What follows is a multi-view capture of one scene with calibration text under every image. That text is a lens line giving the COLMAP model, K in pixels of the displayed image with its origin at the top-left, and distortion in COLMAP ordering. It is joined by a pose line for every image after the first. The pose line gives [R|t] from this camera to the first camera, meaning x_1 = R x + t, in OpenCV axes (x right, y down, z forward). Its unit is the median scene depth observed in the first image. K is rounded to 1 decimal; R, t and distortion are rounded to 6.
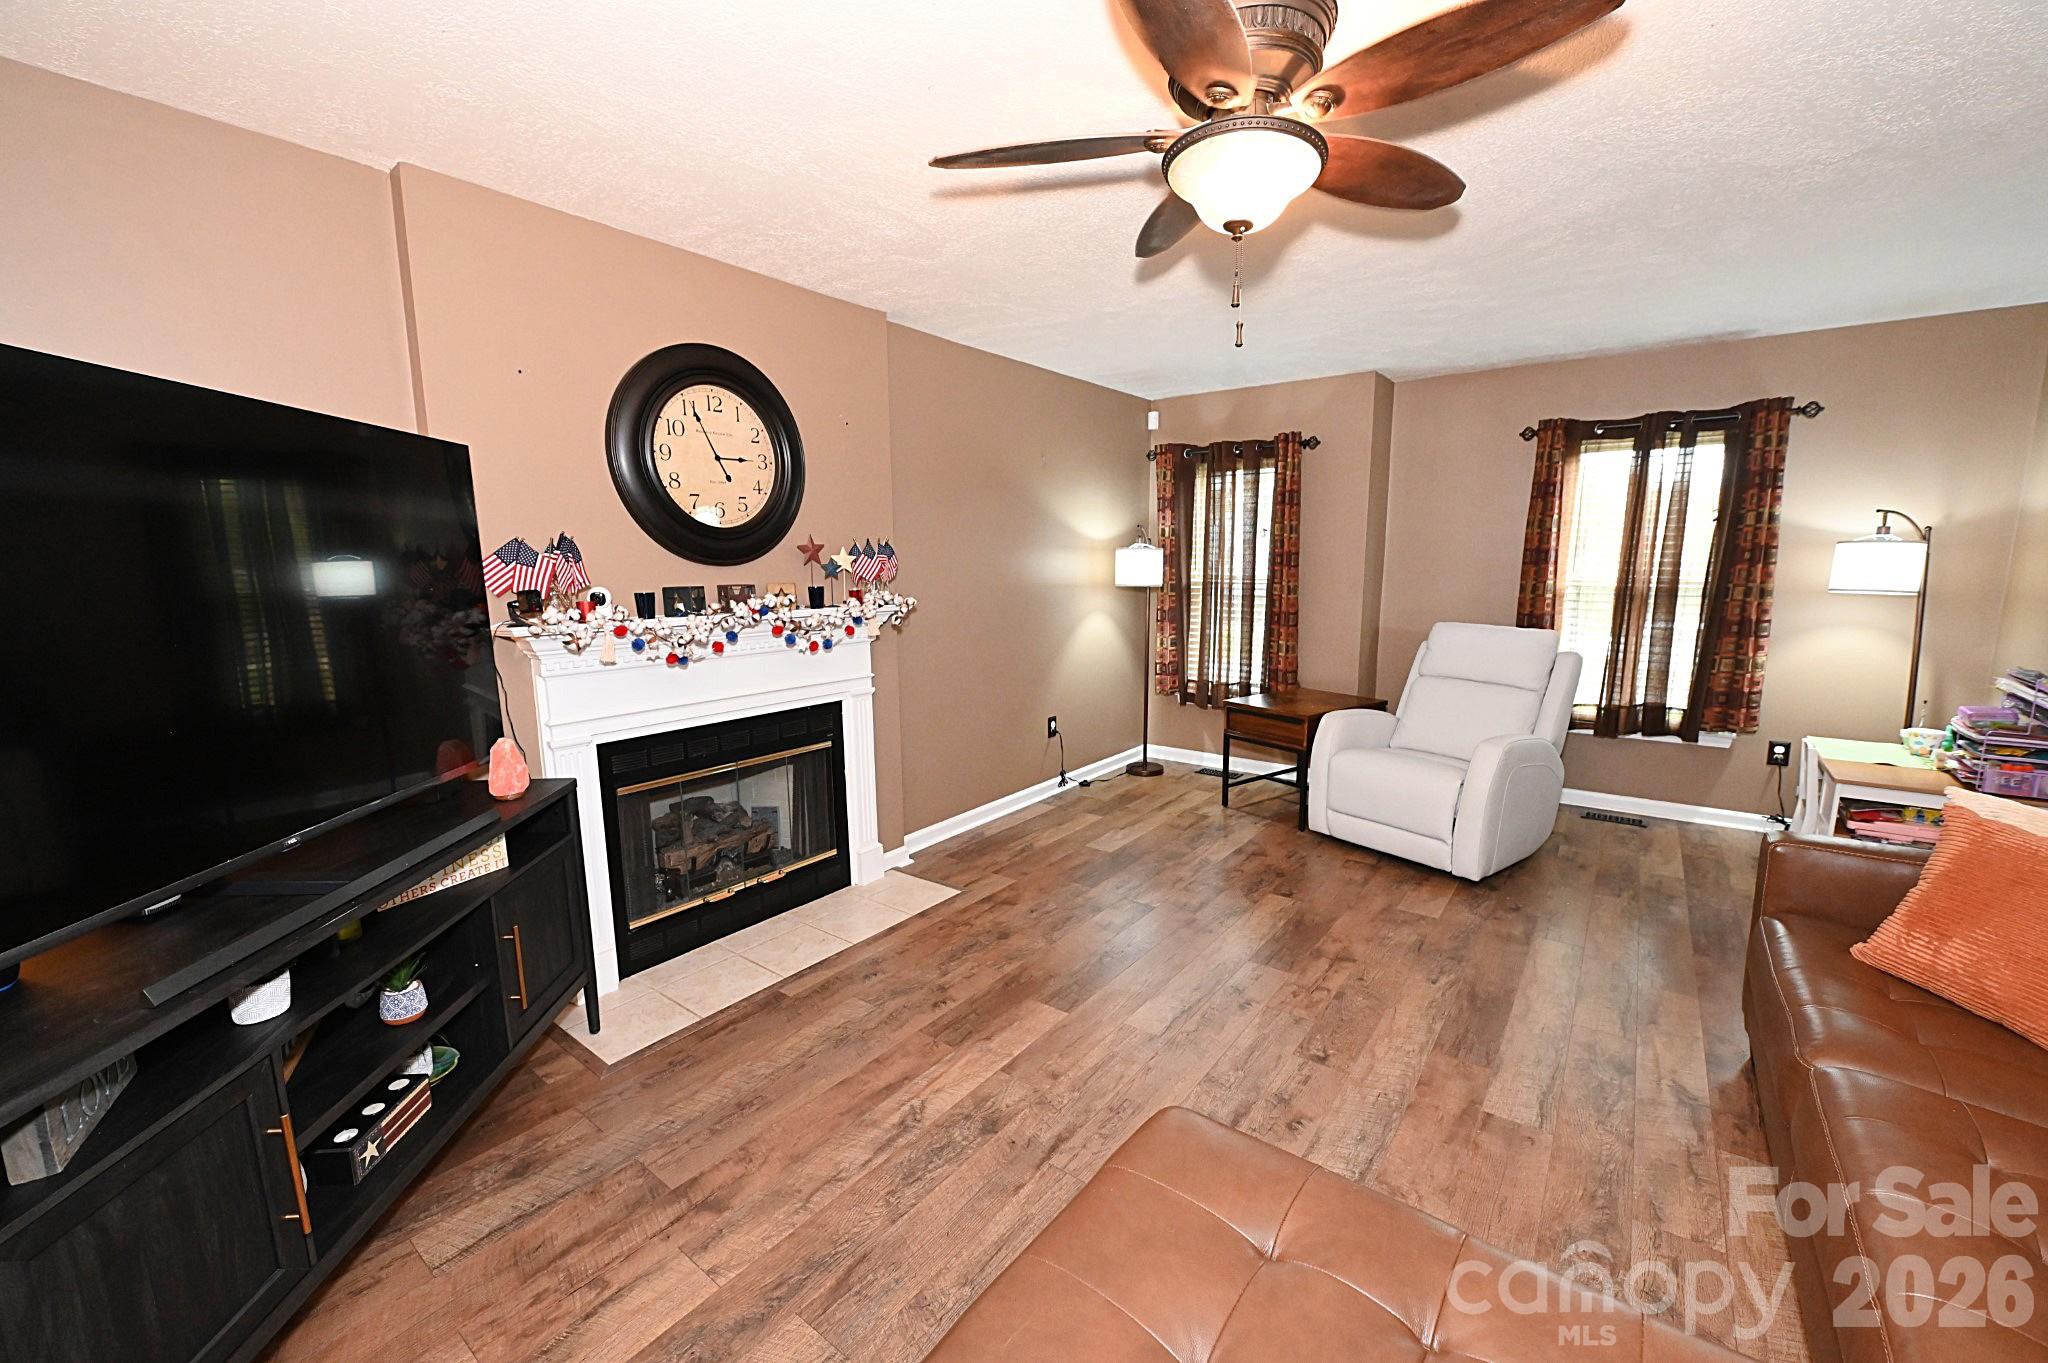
lens RADIAL K [[801.3, 0, 1030.8], [0, 801.3, 686.9], [0, 0, 1]] dist [-0.010472, -0.000265]
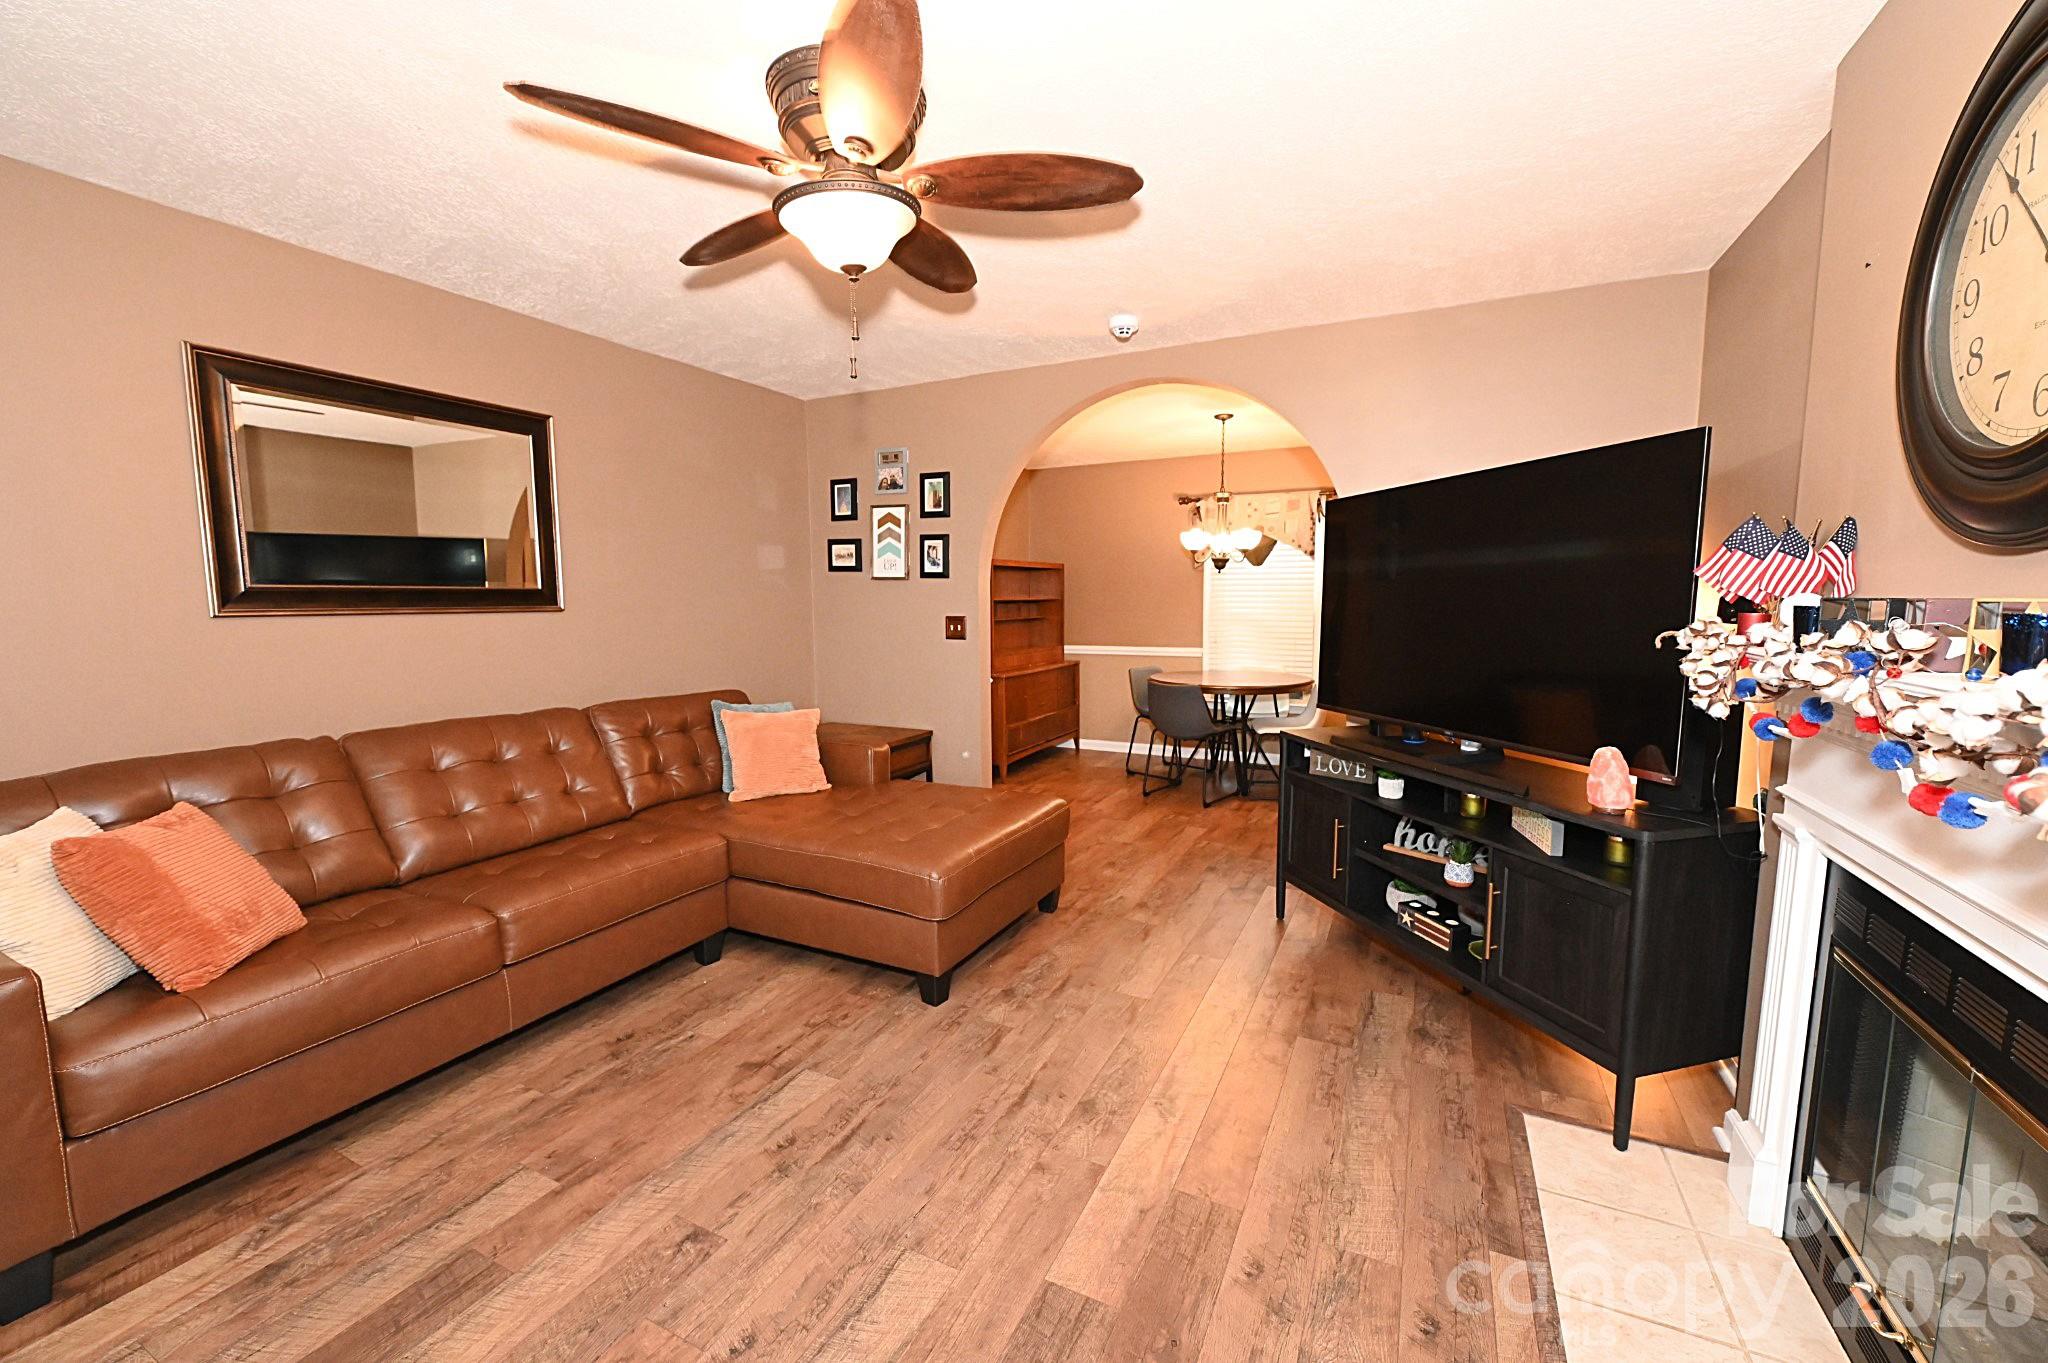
lens RADIAL K [[801.3, 0, 1030.8], [0, 801.3, 686.9], [0, 0, 1]] dist [-0.010472, -0.000265]
pose [[-0.981833, 0.034947, -0.186502, 0.137324], [-0.015812, 0.964406, 0.263953, -0.177890], [0.189088, 0.262107, -0.946333, 1.268136]]
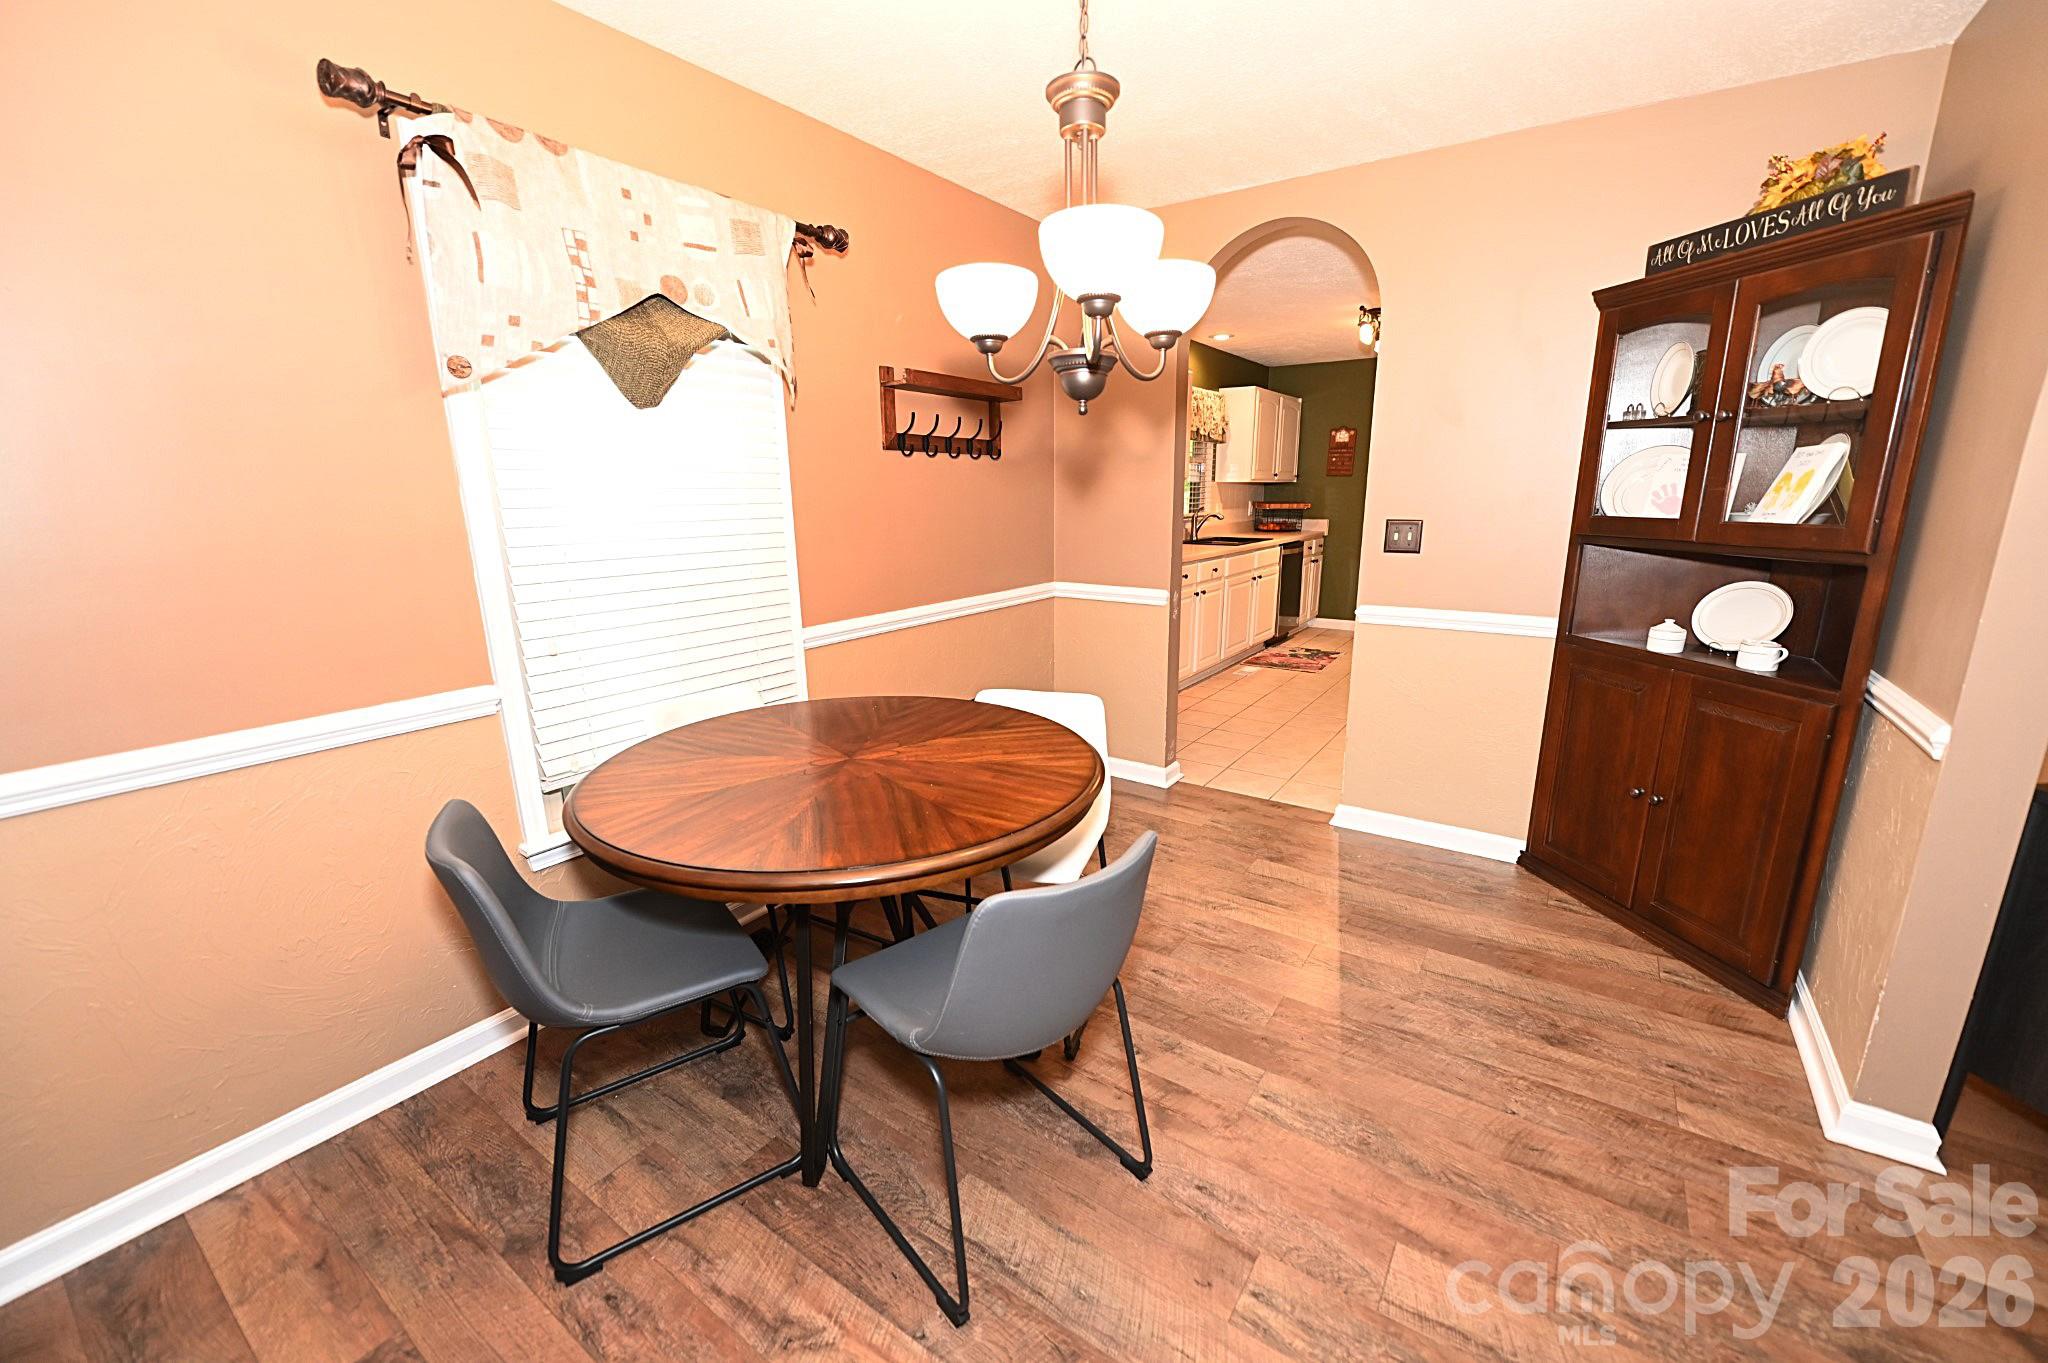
lens RADIAL K [[808.4, 0, 1025.3], [0, 808.4, 686.1], [0, 0, 1]] dist [-0.010129, -0.000116]
pose [[0.044684, 0.247291, -0.967911, -0.102494], [-0.147967, 0.959830, 0.238395, 0.084134], [0.987982, 0.132566, 0.079479, -0.431615]]
